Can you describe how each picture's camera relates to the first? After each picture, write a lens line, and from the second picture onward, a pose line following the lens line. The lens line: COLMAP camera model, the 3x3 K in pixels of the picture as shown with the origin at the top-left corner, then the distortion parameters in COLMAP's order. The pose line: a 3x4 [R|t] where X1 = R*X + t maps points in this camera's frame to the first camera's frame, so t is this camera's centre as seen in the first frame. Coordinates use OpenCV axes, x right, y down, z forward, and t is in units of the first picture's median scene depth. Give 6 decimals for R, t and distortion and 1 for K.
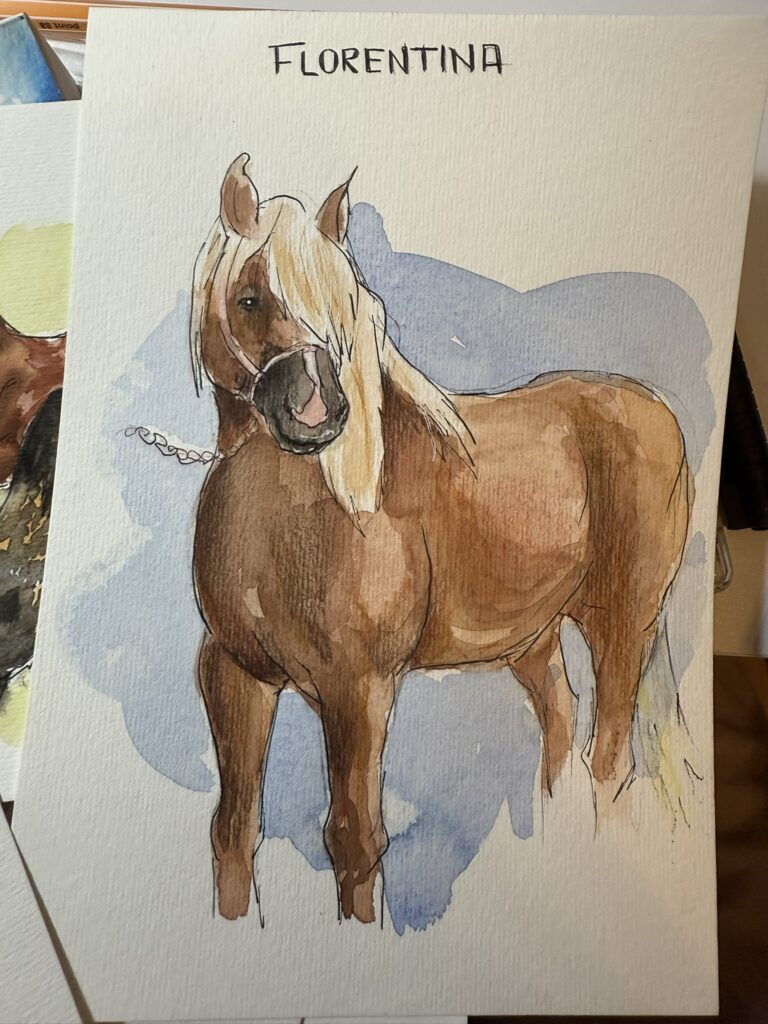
lens RADIAL K [[716.7, 0, 384.1], [0, 716.7, 510.8], [0, 0, 1]] dist [-0.000462, -0.000798]
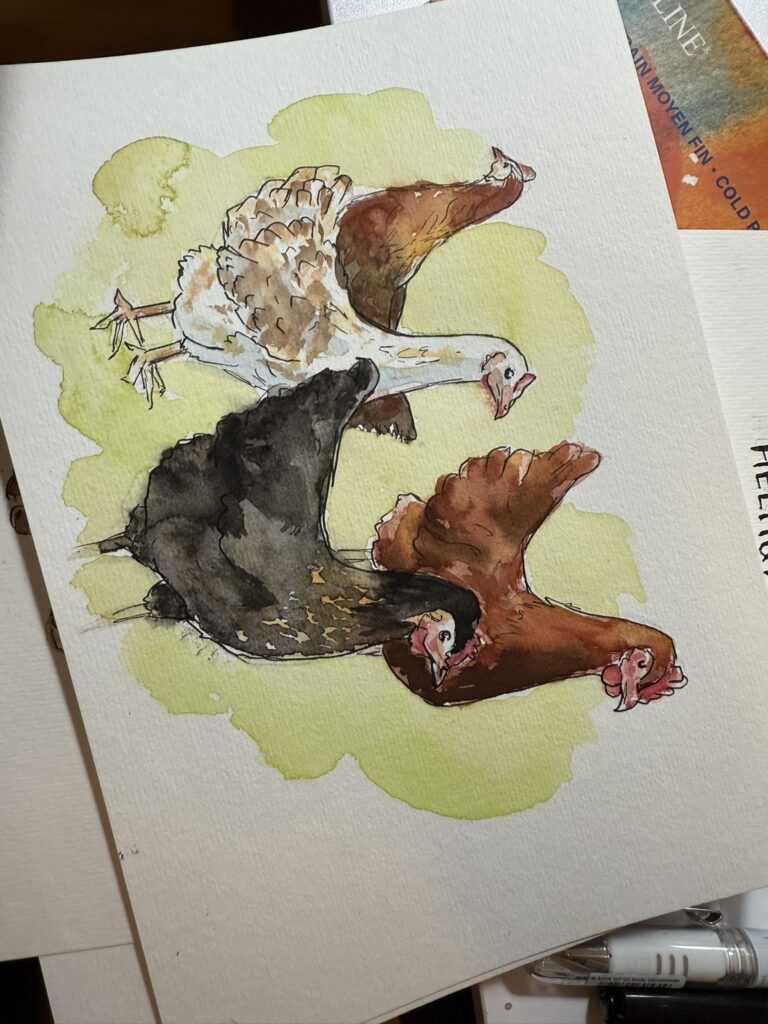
lens RADIAL K [[716.7, 0, 382.8], [0, 716.7, 512.1], [0, 0, 1]] dist [-0.000462, -0.000798]
pose [[0.149661, 0.987470, -0.050045, -0.552718], [-0.988619, 0.148669, -0.023000, -0.033908], [-0.015271, 0.052918, 0.998482, -0.013761]]
